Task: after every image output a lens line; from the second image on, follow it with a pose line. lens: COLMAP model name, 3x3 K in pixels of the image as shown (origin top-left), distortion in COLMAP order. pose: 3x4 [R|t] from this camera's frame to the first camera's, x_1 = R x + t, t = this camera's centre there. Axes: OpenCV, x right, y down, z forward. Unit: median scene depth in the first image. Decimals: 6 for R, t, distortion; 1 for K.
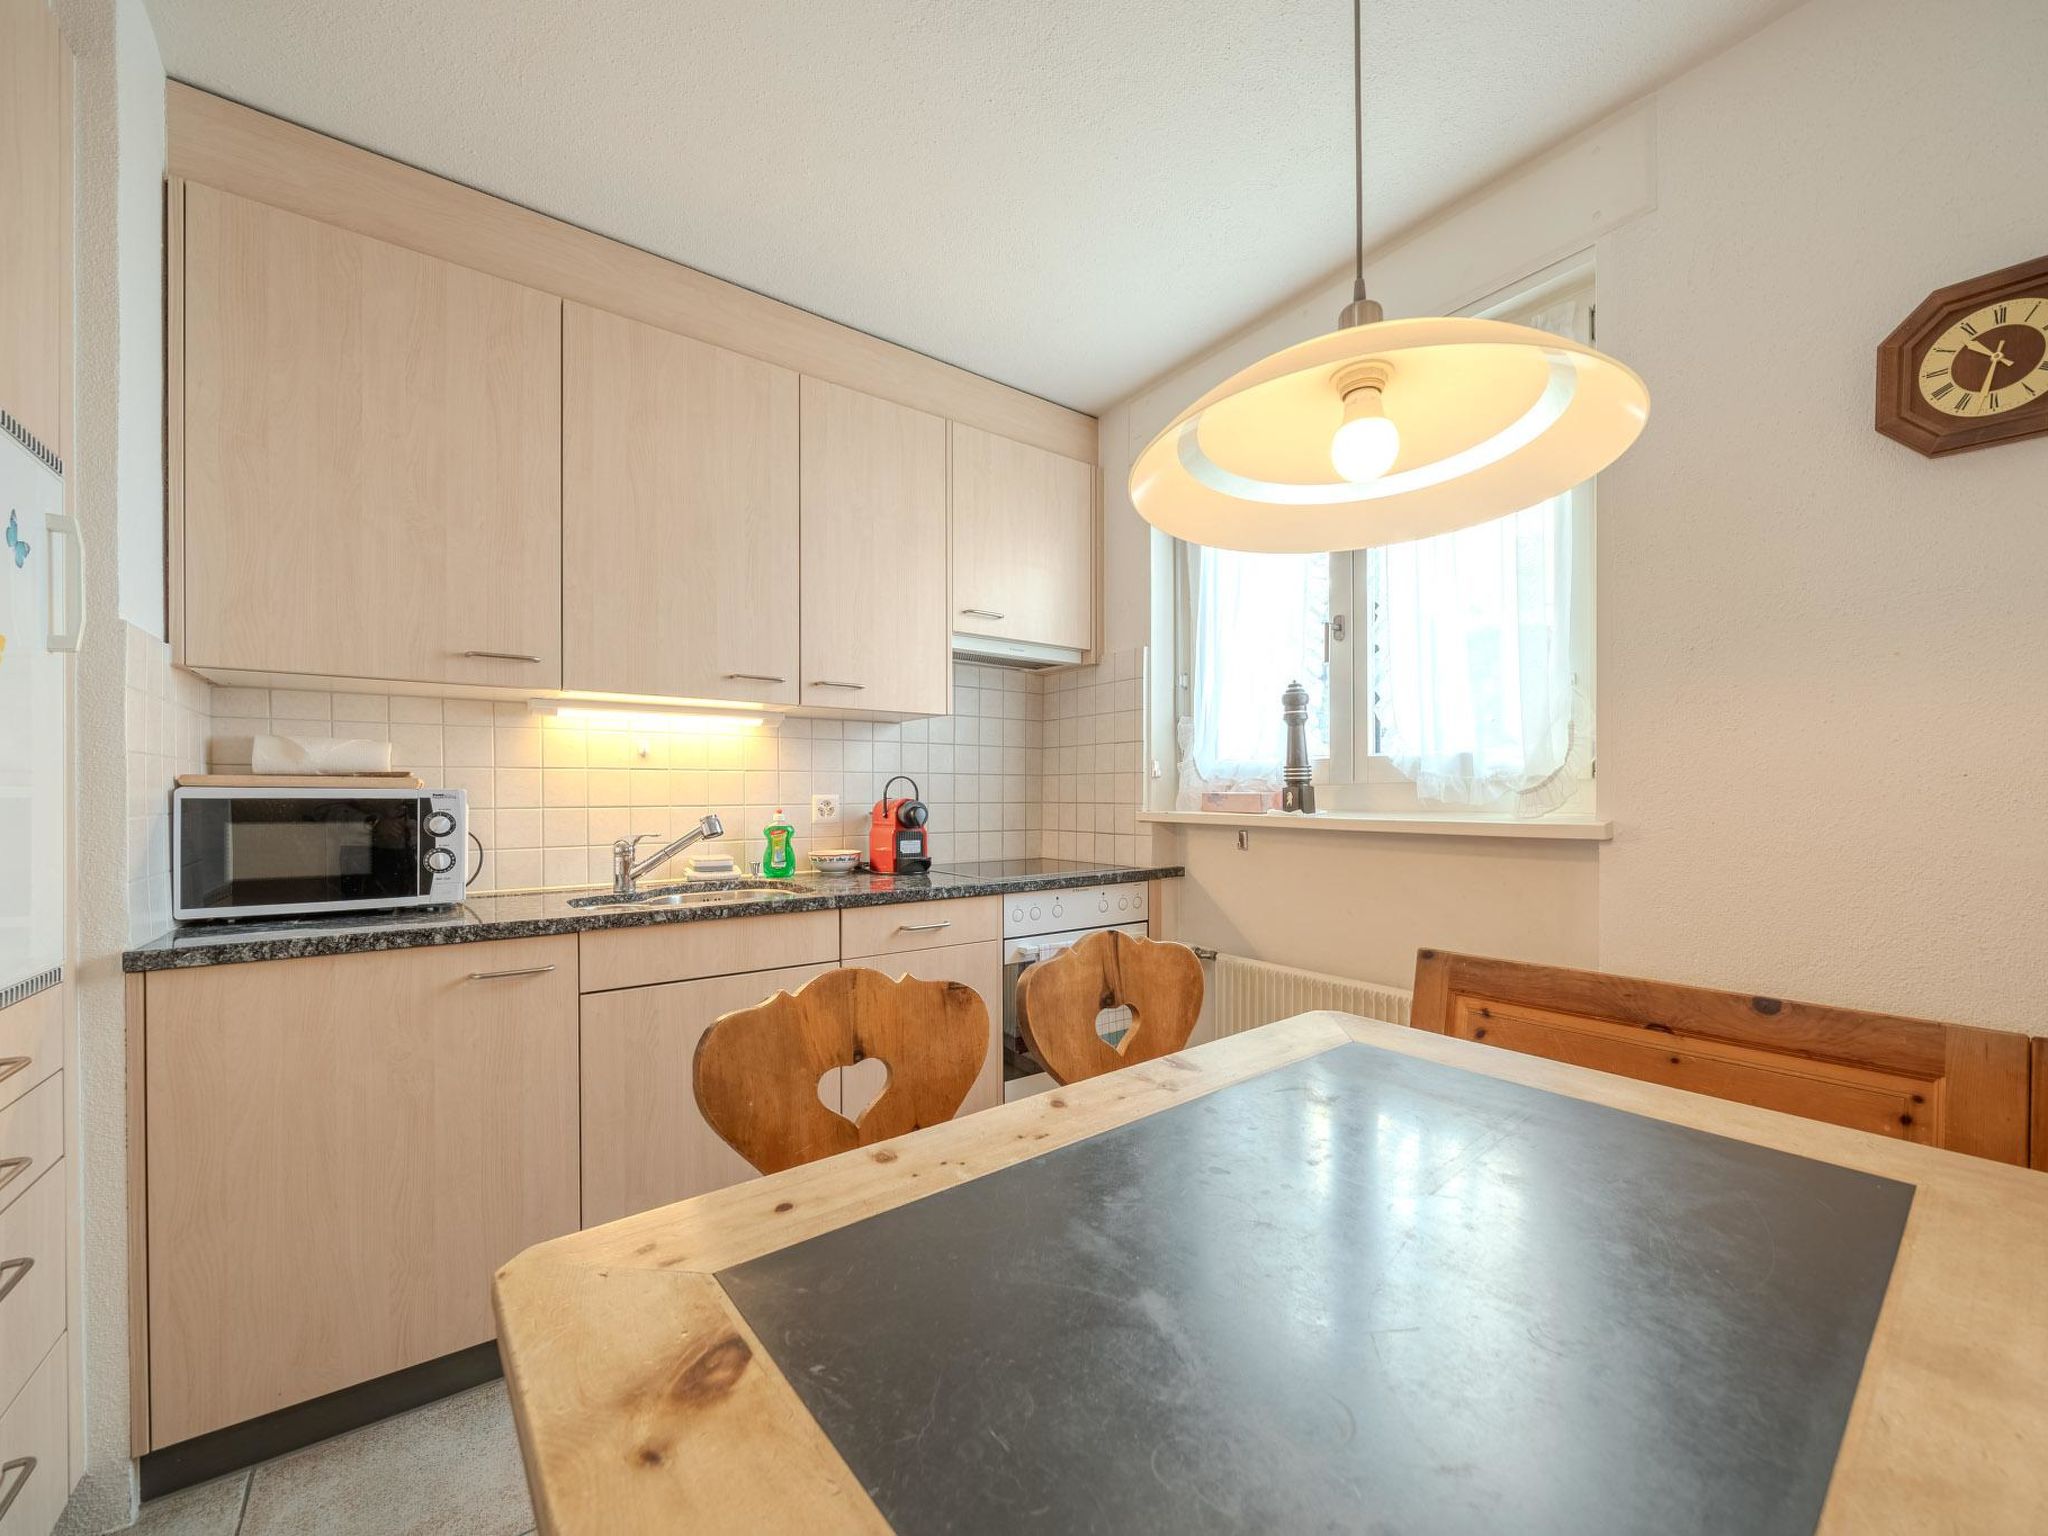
lens RADIAL K [[842.1, 0, 1003.8], [0, 842.1, 801.2], [0, 0, 1]] dist [-0.007155, -0.000764]
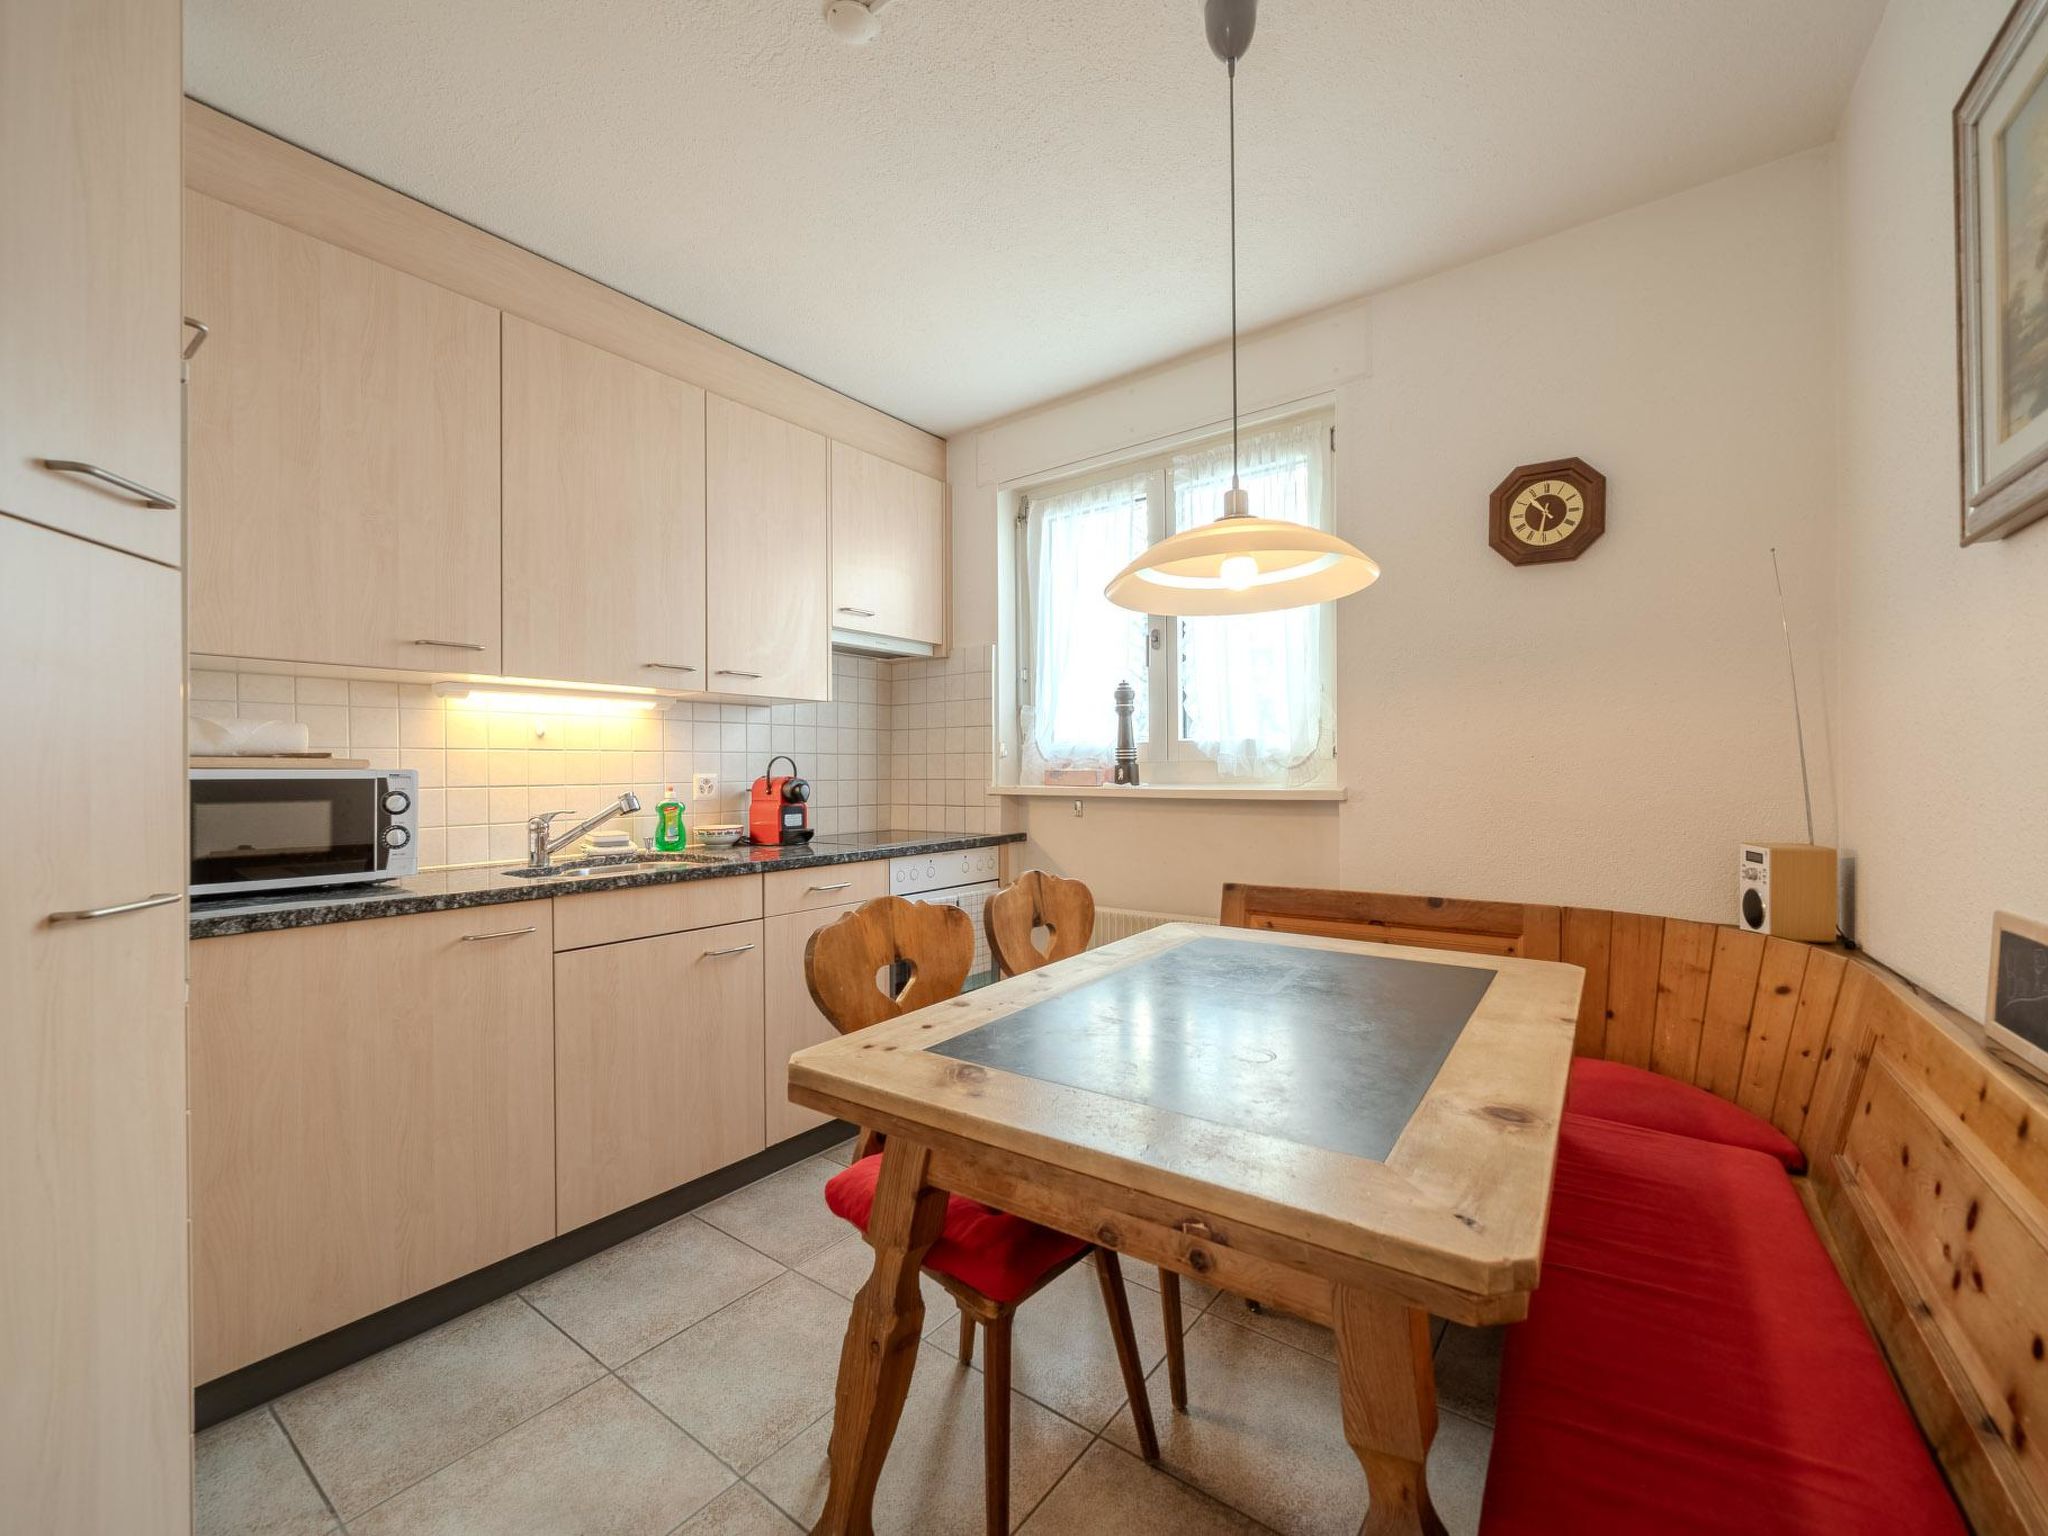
lens RADIAL K [[845.9, 0, 1020.7], [0, 845.9, 780.3], [0, 0, 1]] dist [-0.003304, -0.000617]
pose [[0.961478, -0.008300, 0.274758, -0.208989], [0.007964, 0.999966, 0.002338, 0.002903], [-0.274768, -0.000059, 0.961511, -0.241218]]
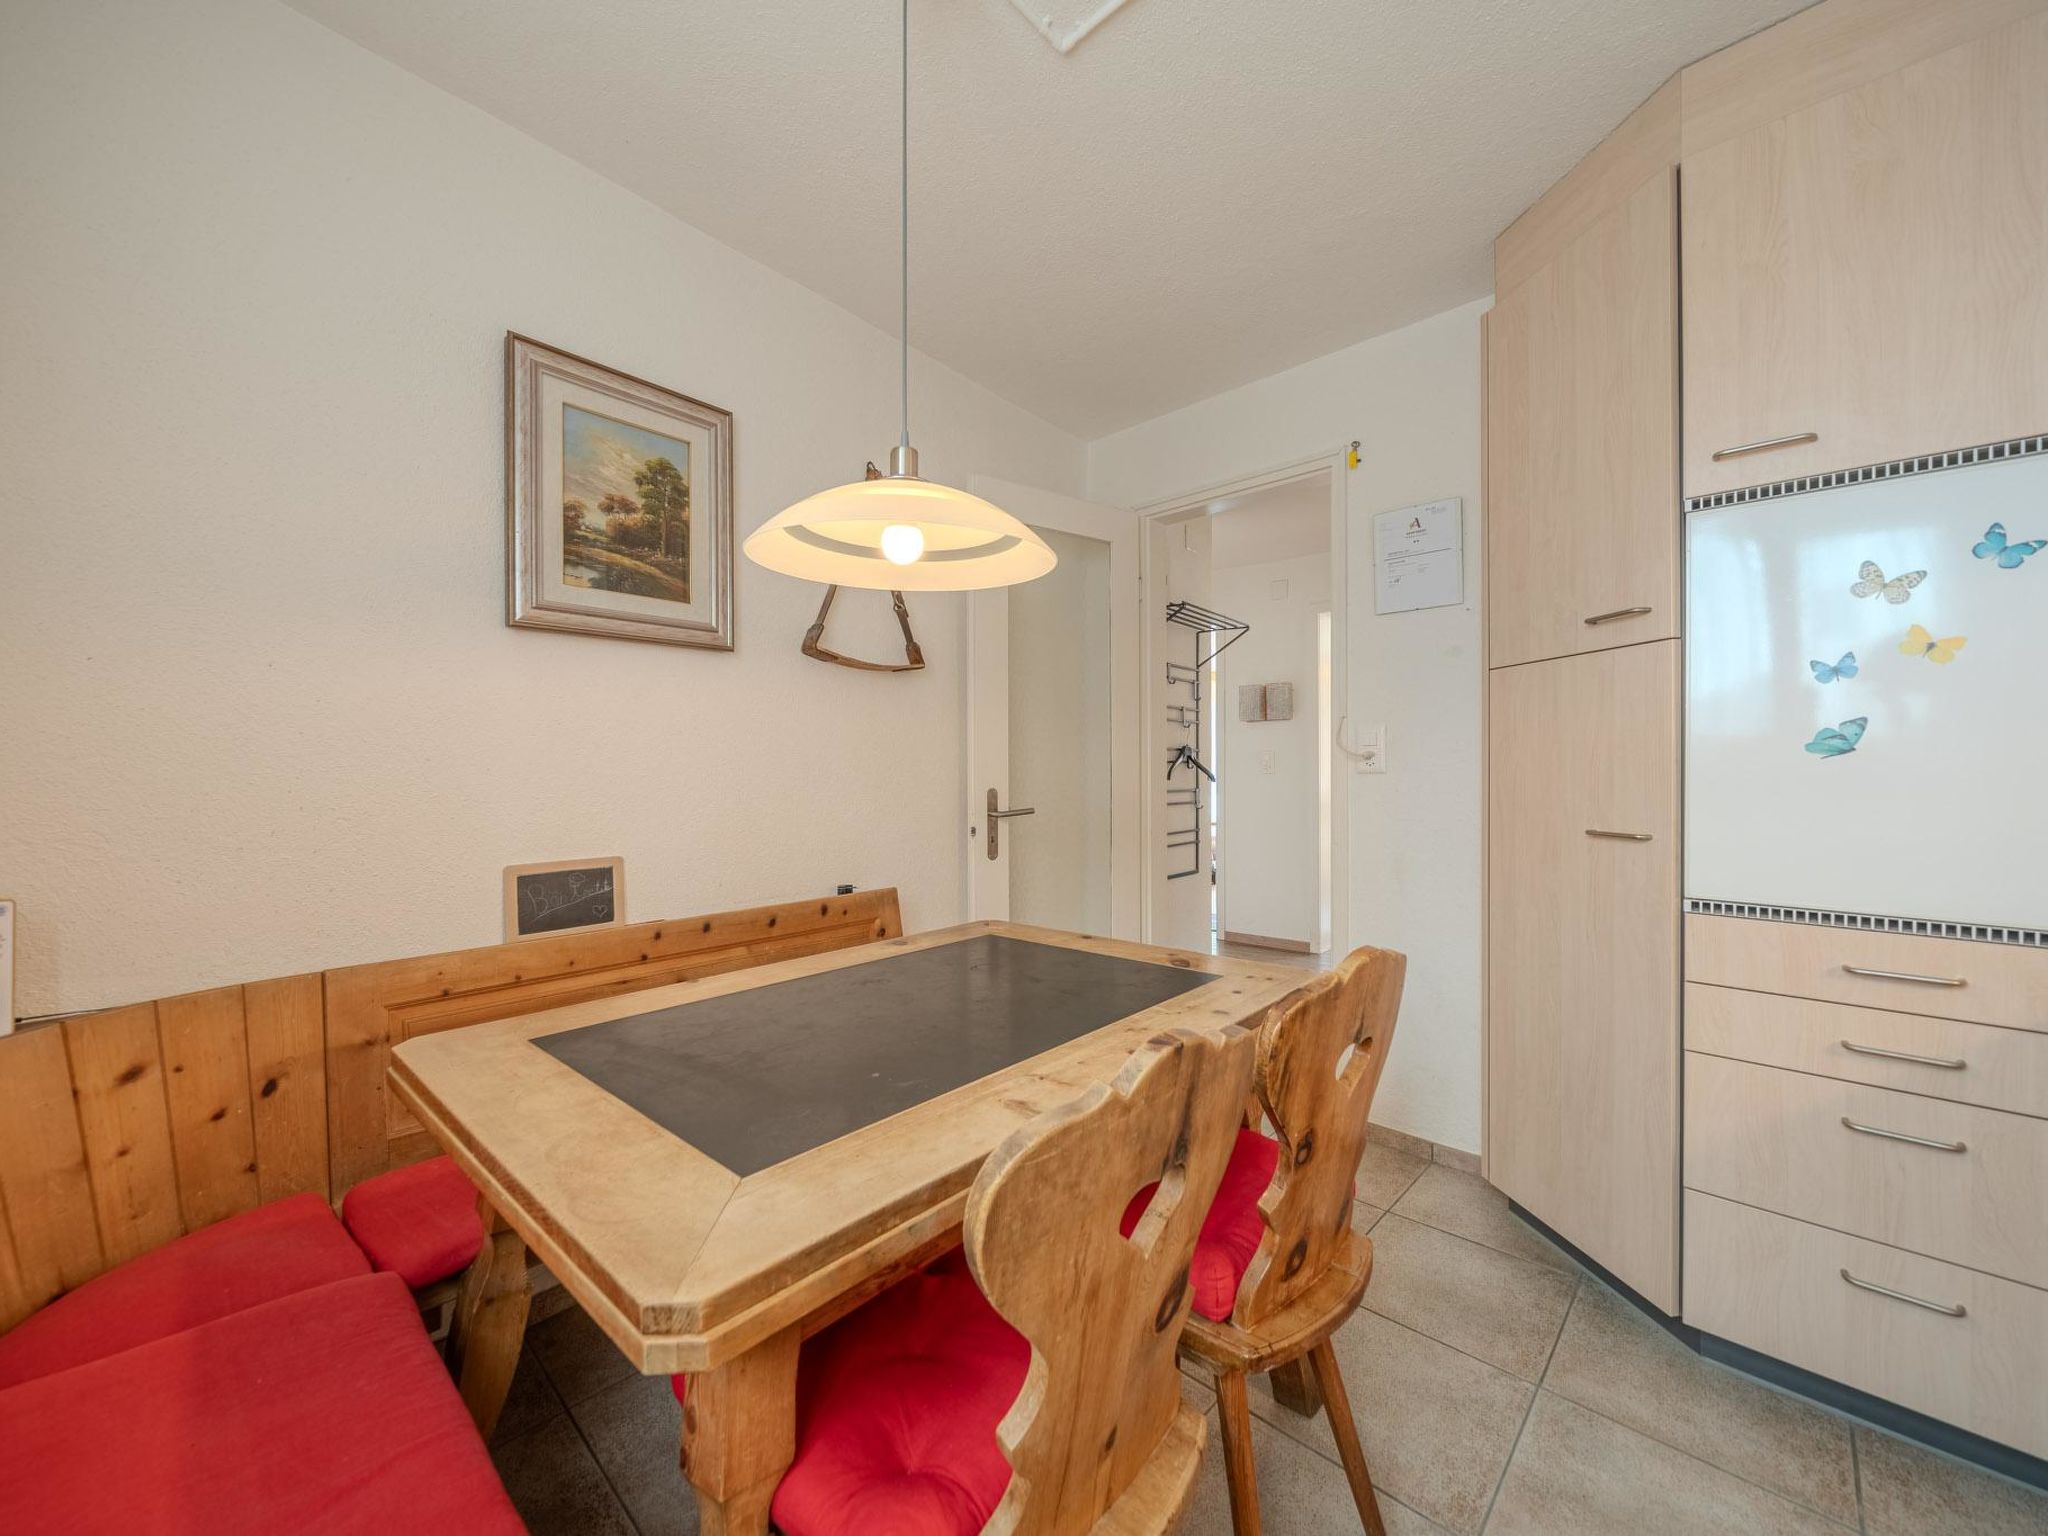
lens RADIAL K [[842.1, 0, 1025.2], [0, 842.1, 770.8], [0, 0, 1]] dist [-0.007155, -0.000764]
pose [[-0.980519, 0.000854, -0.196423, 0.219946], [-0.000199, 0.999986, 0.005343, -0.006655], [0.196425, 0.005278, -0.980505, 1.070101]]
